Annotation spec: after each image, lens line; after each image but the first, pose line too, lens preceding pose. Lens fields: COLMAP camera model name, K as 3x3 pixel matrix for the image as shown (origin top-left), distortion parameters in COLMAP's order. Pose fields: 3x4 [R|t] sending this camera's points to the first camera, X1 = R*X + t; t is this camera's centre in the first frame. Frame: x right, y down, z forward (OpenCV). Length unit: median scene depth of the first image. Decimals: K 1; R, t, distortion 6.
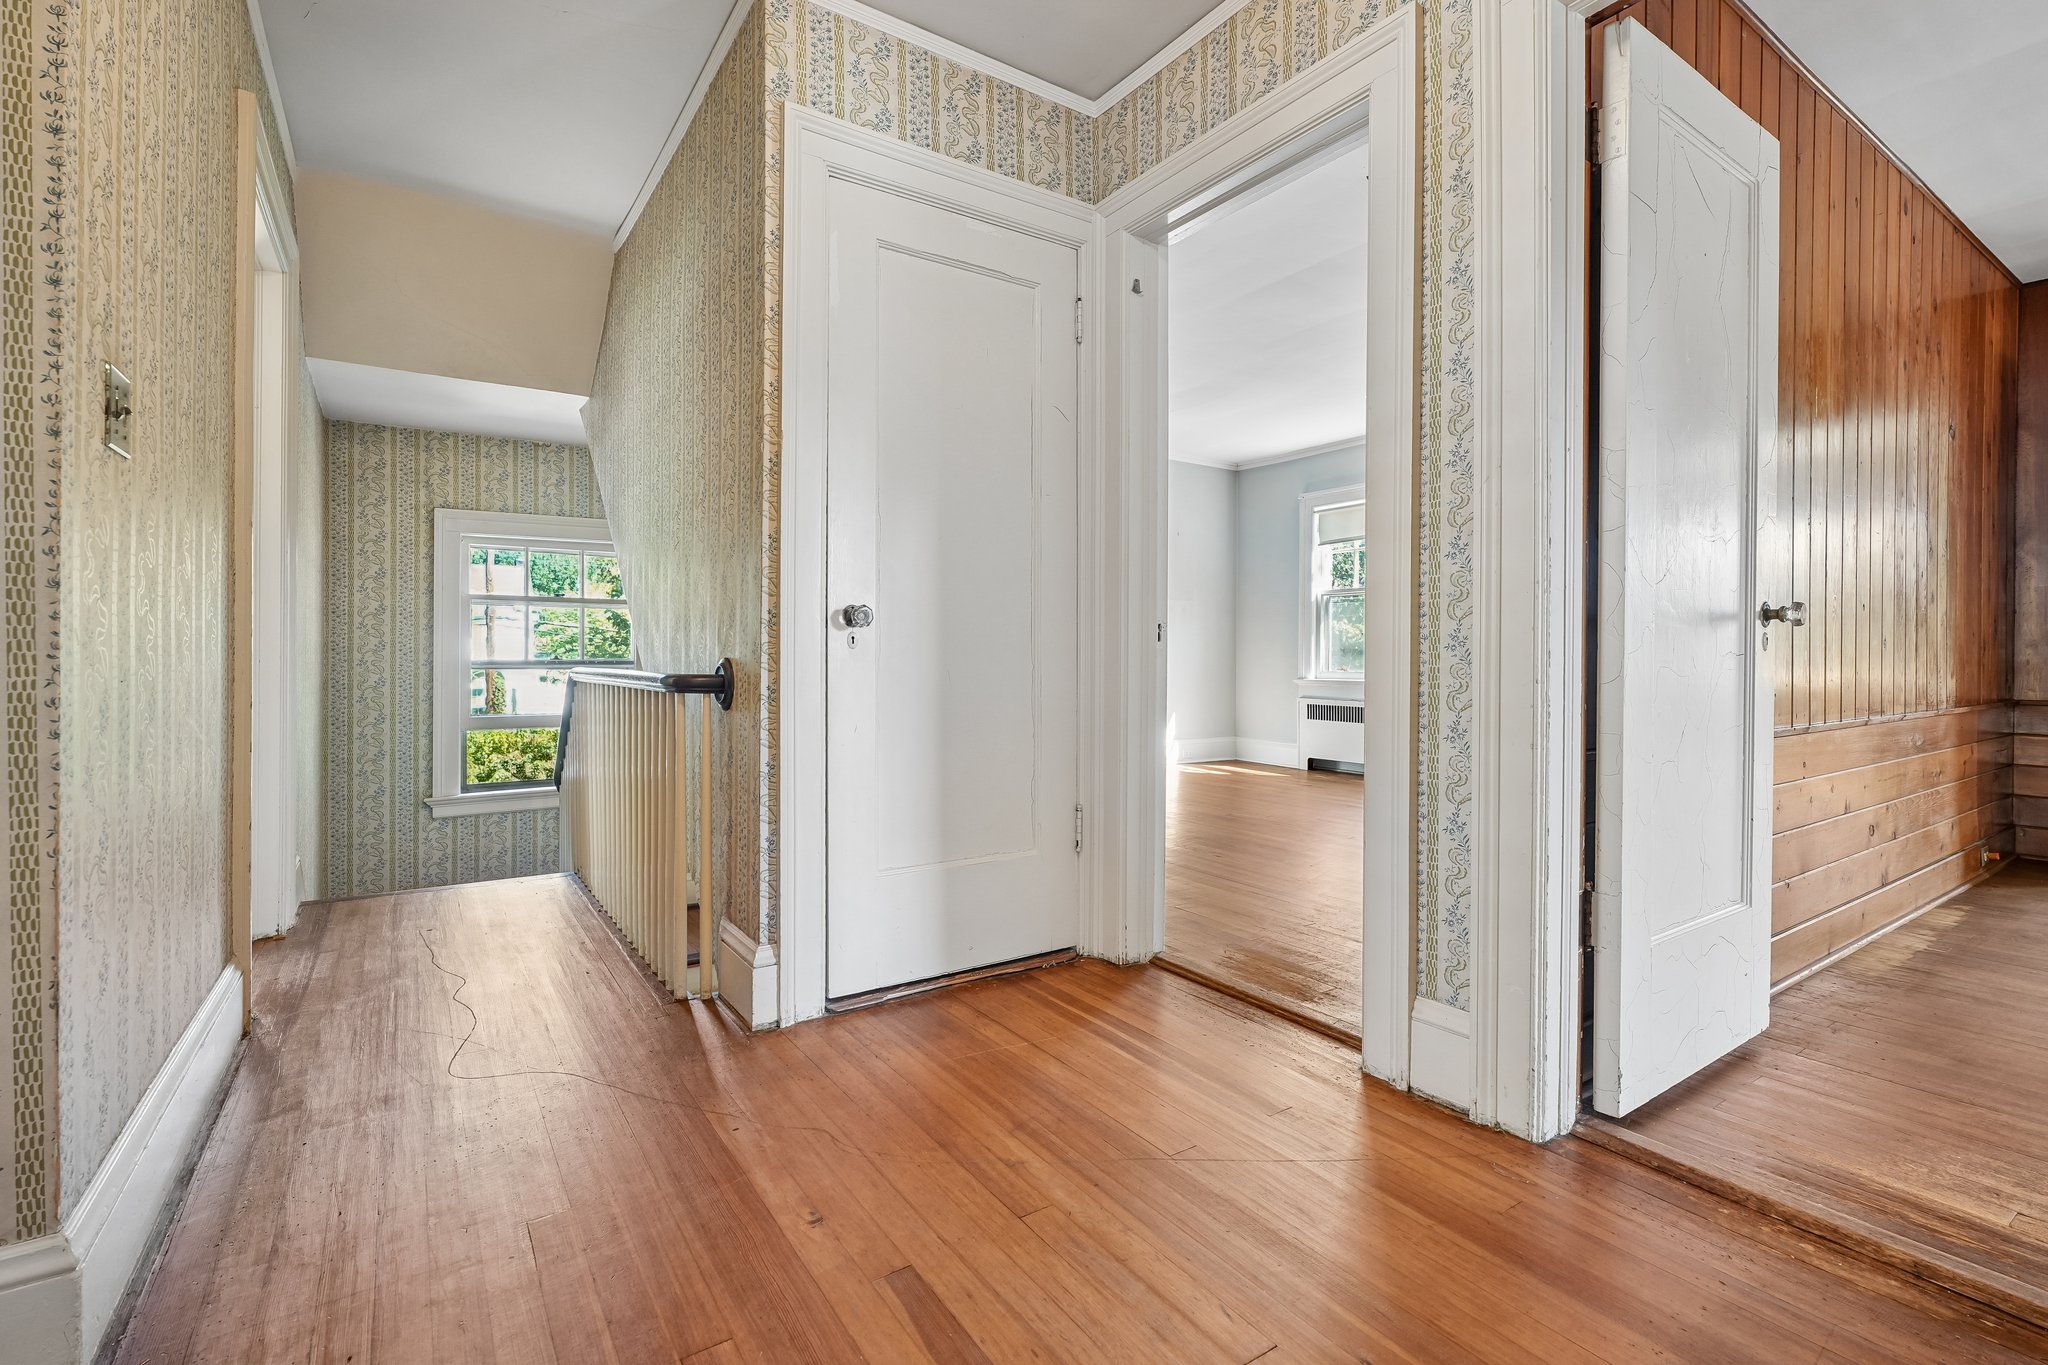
lens RADIAL K [[923.9, 0, 1020.3], [0, 923.9, 676.7], [0, 0, 1]] dist [-0.006585, 0.001420]
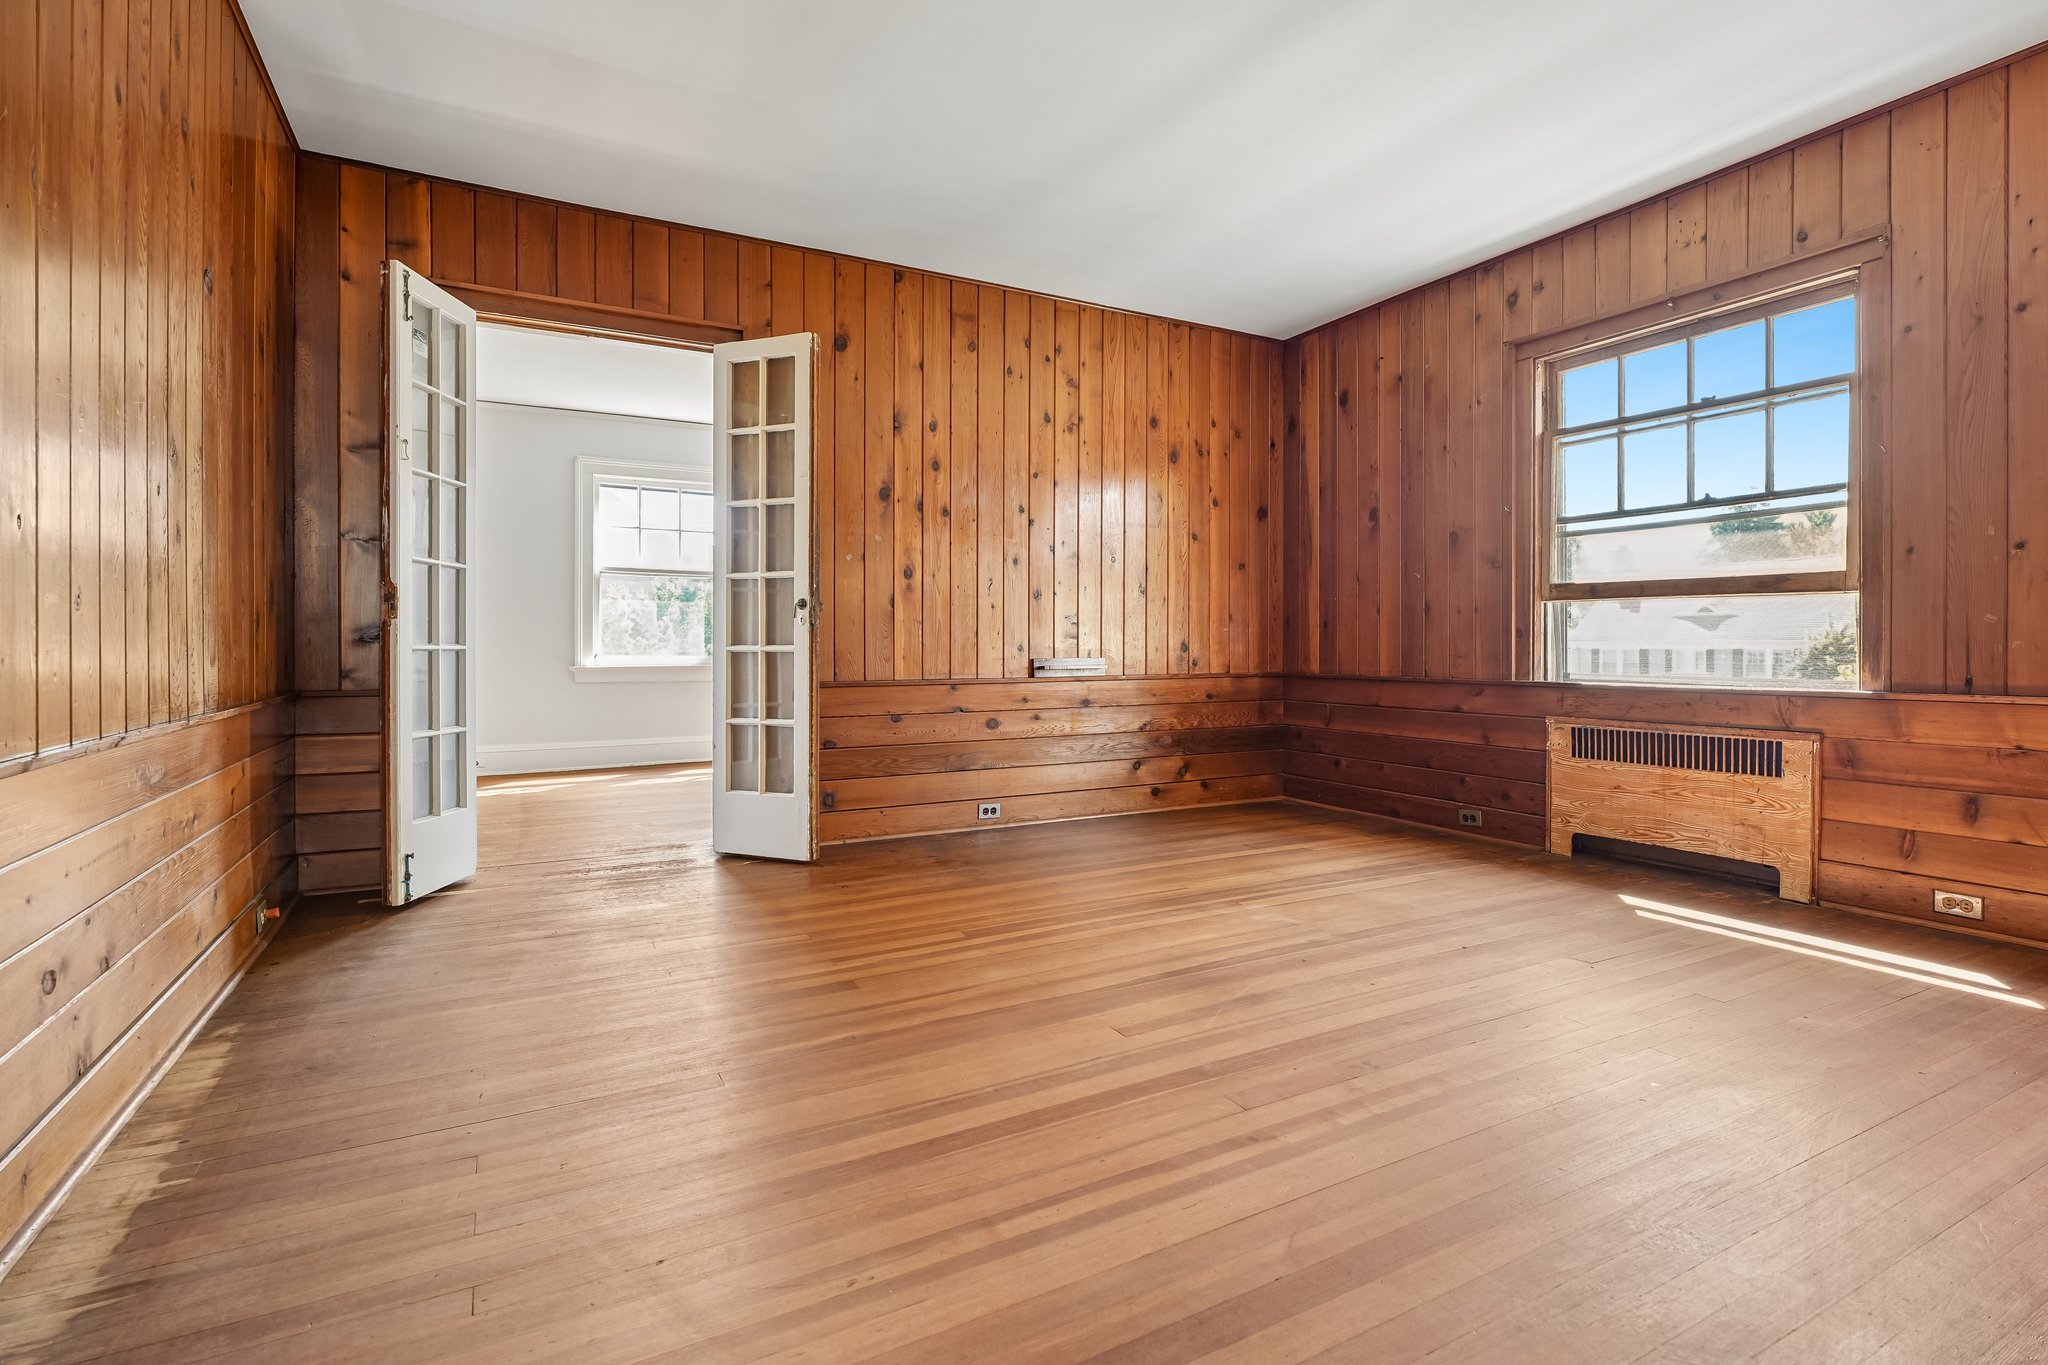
lens RADIAL K [[956.3, 0, 1034.5], [0, 956.3, 660.7], [0, 0, 1]] dist [0.000656, 0.000509]
pose [[0.084976, -0.008141, 0.996350, 0.380127], [0.003801, 0.999962, 0.007846, -0.004531], [-0.996376, 0.003121, 0.085004, 0.355297]]
